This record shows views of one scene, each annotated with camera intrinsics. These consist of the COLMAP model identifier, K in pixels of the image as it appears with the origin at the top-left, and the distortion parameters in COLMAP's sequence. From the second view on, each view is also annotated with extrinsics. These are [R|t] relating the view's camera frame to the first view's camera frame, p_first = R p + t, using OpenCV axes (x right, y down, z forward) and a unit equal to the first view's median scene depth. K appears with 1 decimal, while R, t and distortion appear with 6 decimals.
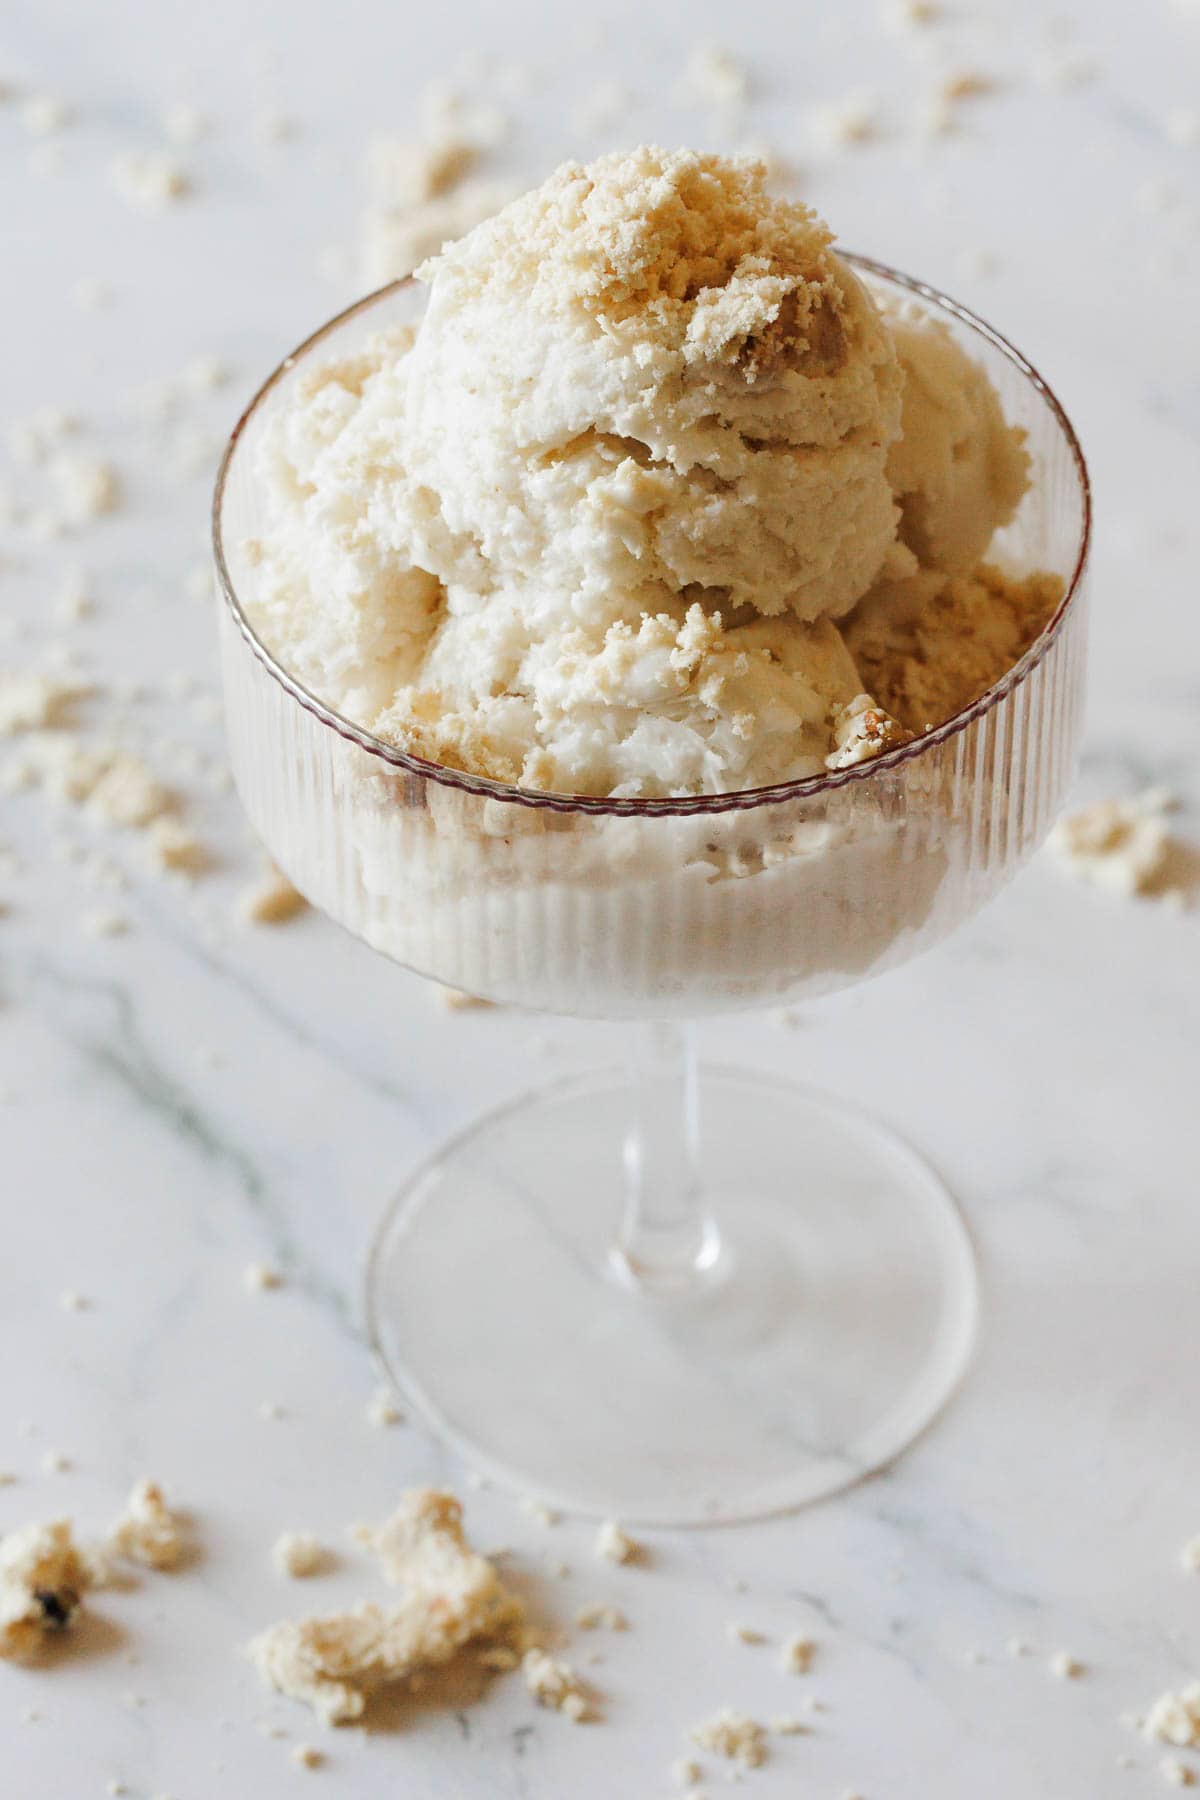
lens RADIAL K [[7913.1, 0, 600.0], [0, 7913.1, 900.0], [0, 0, 1]] dist [-0.413637, 4.183700]
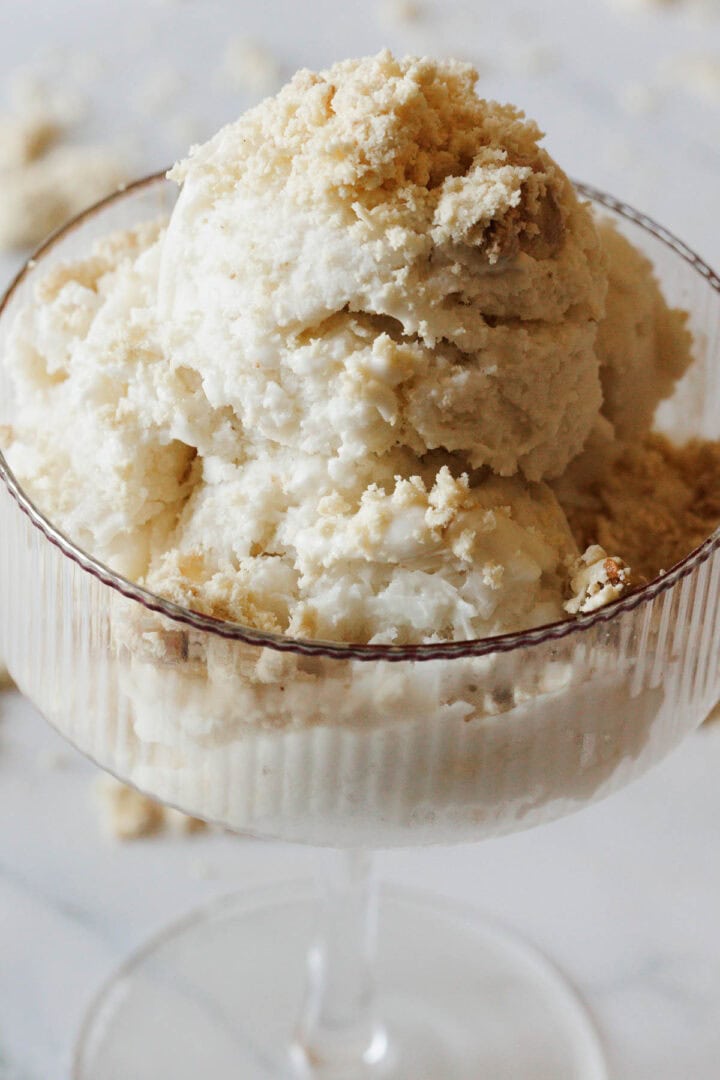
lens RADIAL K [[4747.8, 0, 360.0], [0, 4747.8, 540.0], [0, 0, 1]] dist [-0.413637, 4.183700]
pose [[0.990131, -0.025415, 0.137820, -0.089802], [0.031378, 0.998655, -0.041269, -0.000538], [-0.136586, 0.045187, 0.989597, 0.351694]]
